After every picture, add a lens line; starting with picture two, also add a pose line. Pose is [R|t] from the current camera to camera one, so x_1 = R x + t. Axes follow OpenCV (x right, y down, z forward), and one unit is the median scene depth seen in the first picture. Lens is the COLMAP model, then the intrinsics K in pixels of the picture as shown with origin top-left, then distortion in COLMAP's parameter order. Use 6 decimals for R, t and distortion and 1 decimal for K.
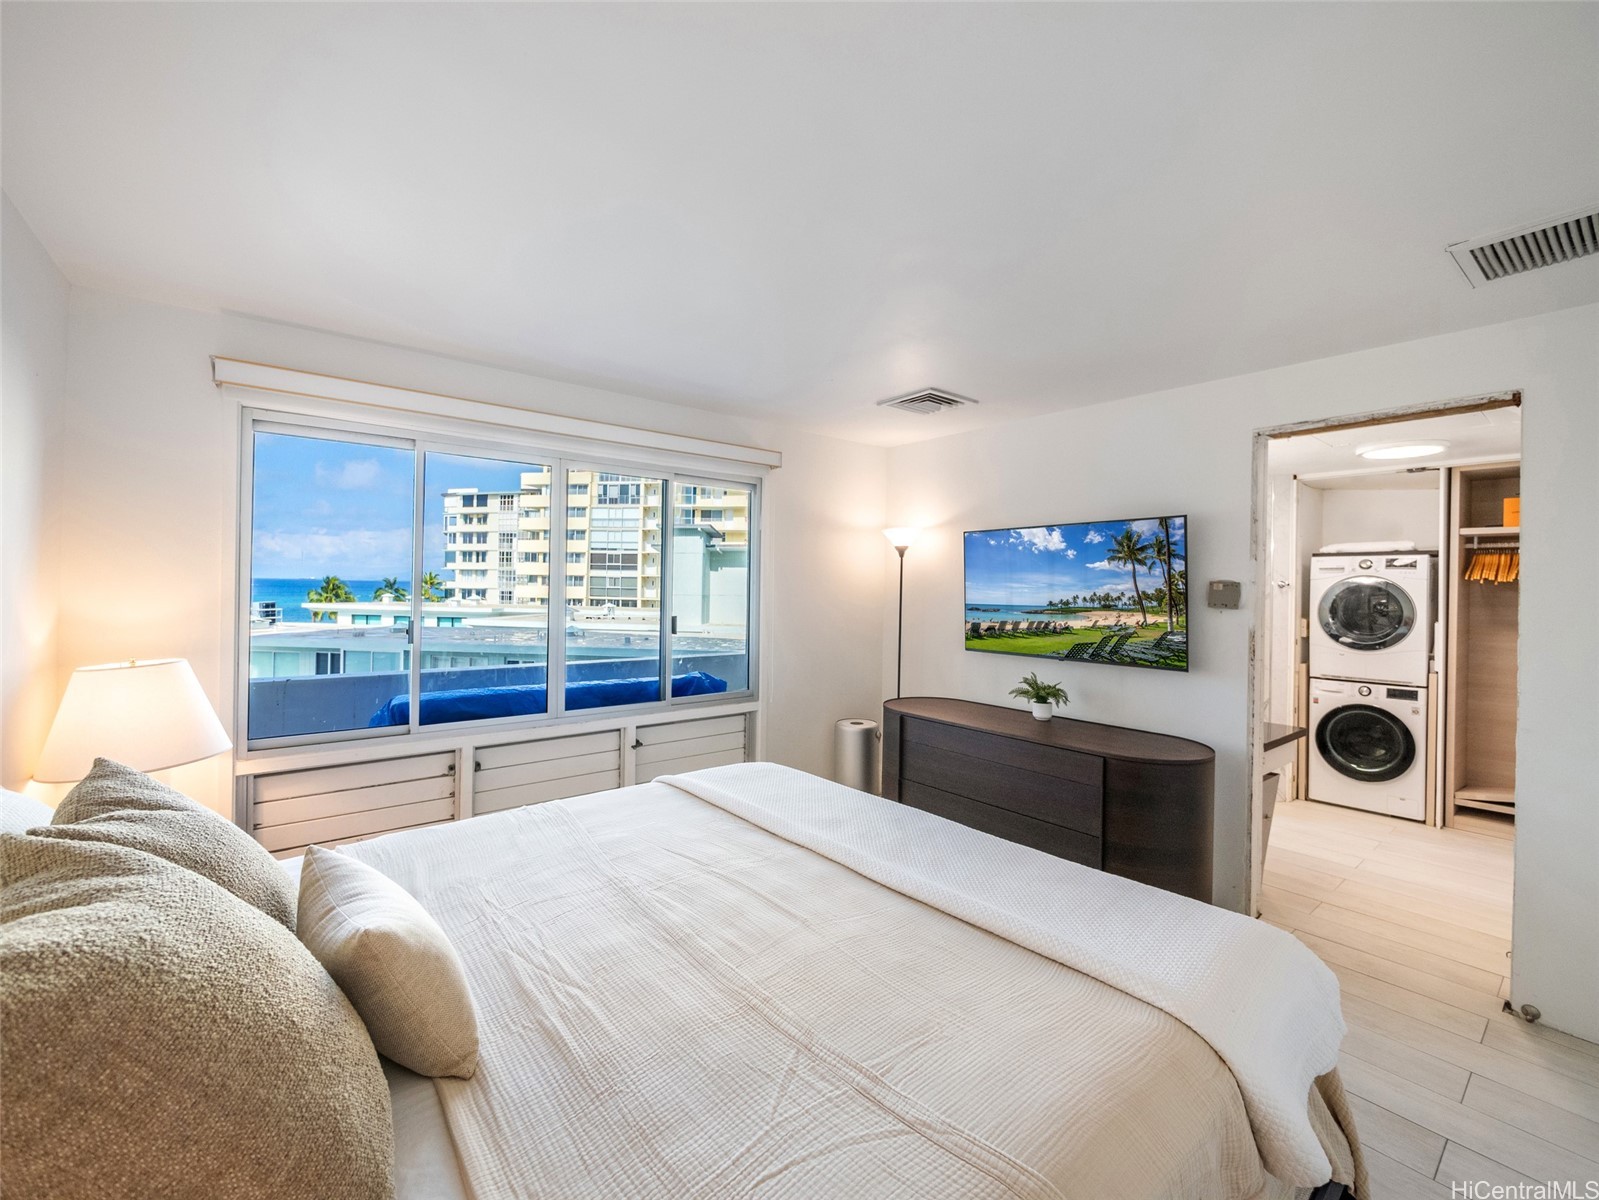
lens RADIAL K [[670.3, 0, 791.9], [0, 670.3, 607.1], [0, 0, 1]] dist [-0.002451, -0.000230]
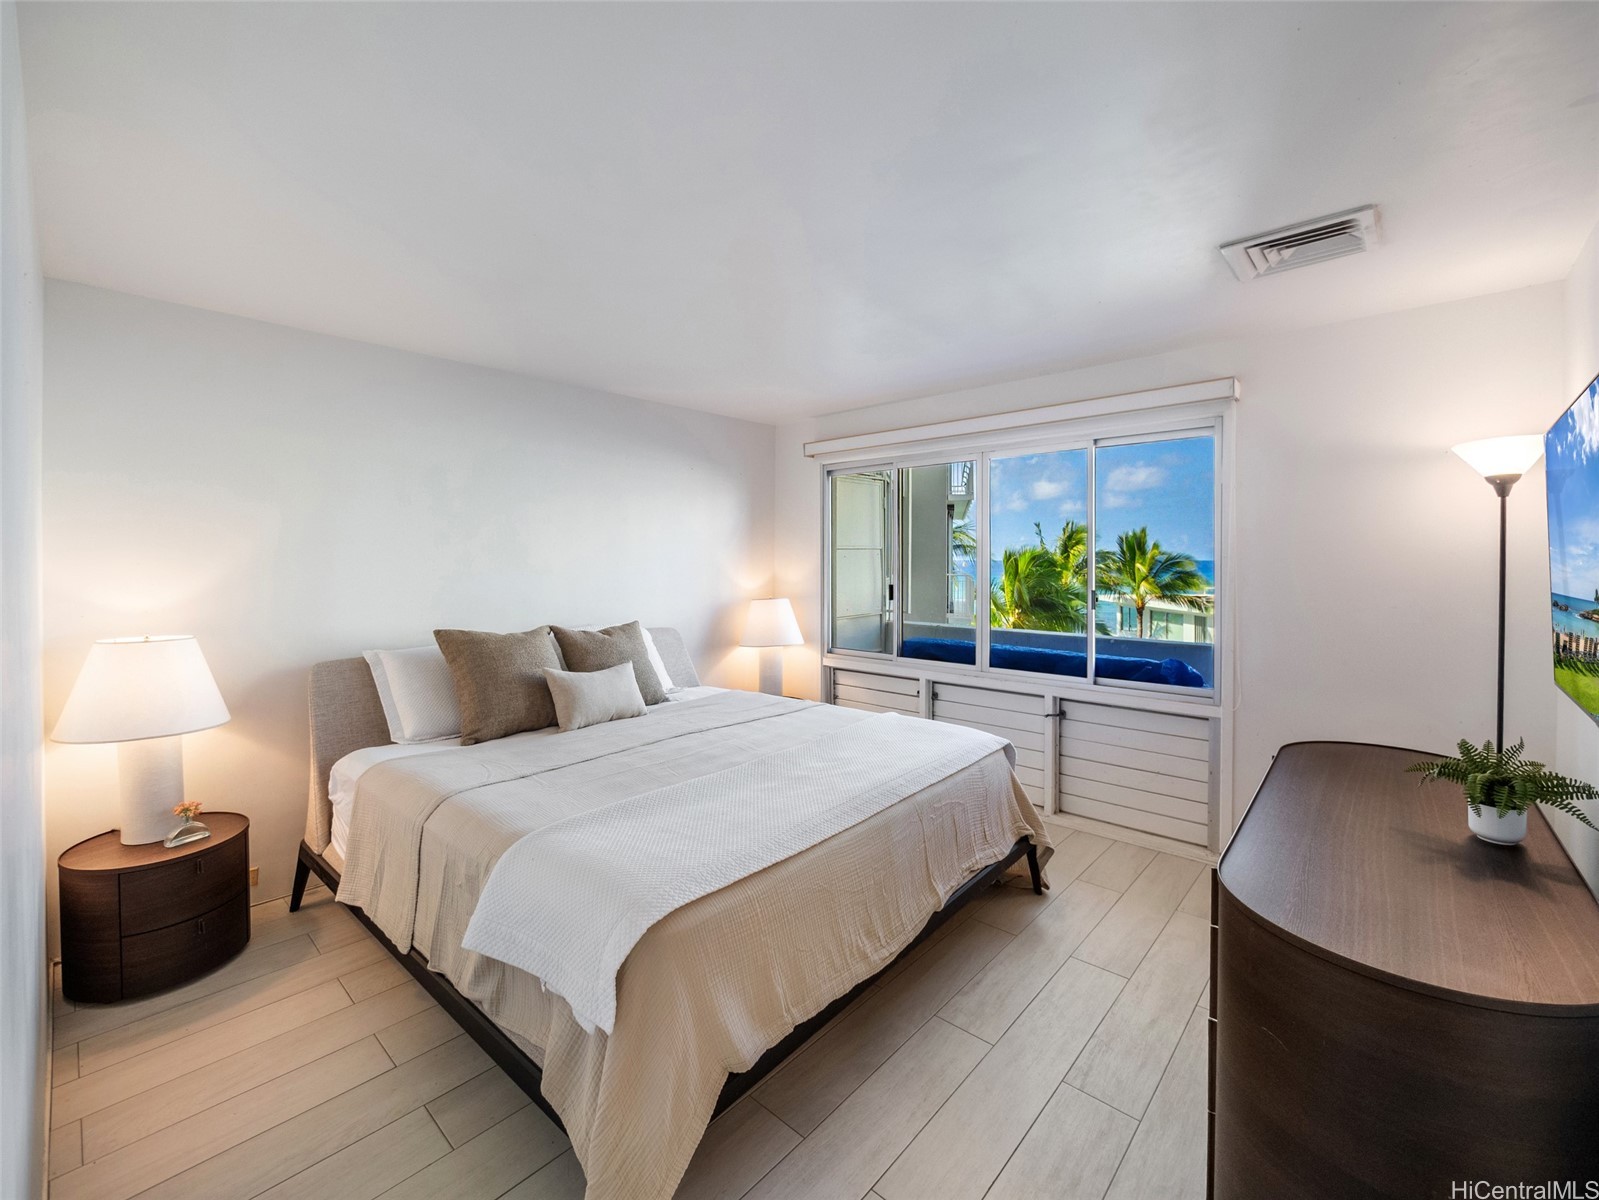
lens RADIAL K [[670.3, 0, 791.9], [0, 670.3, 607.1], [0, 0, 1]] dist [-0.002451, -0.000230]
pose [[0.145678, 0.056823, -0.987699, 0.698221], [-0.012640, 0.998375, 0.055572, -0.011217], [0.989251, 0.004389, 0.146159, 0.435093]]
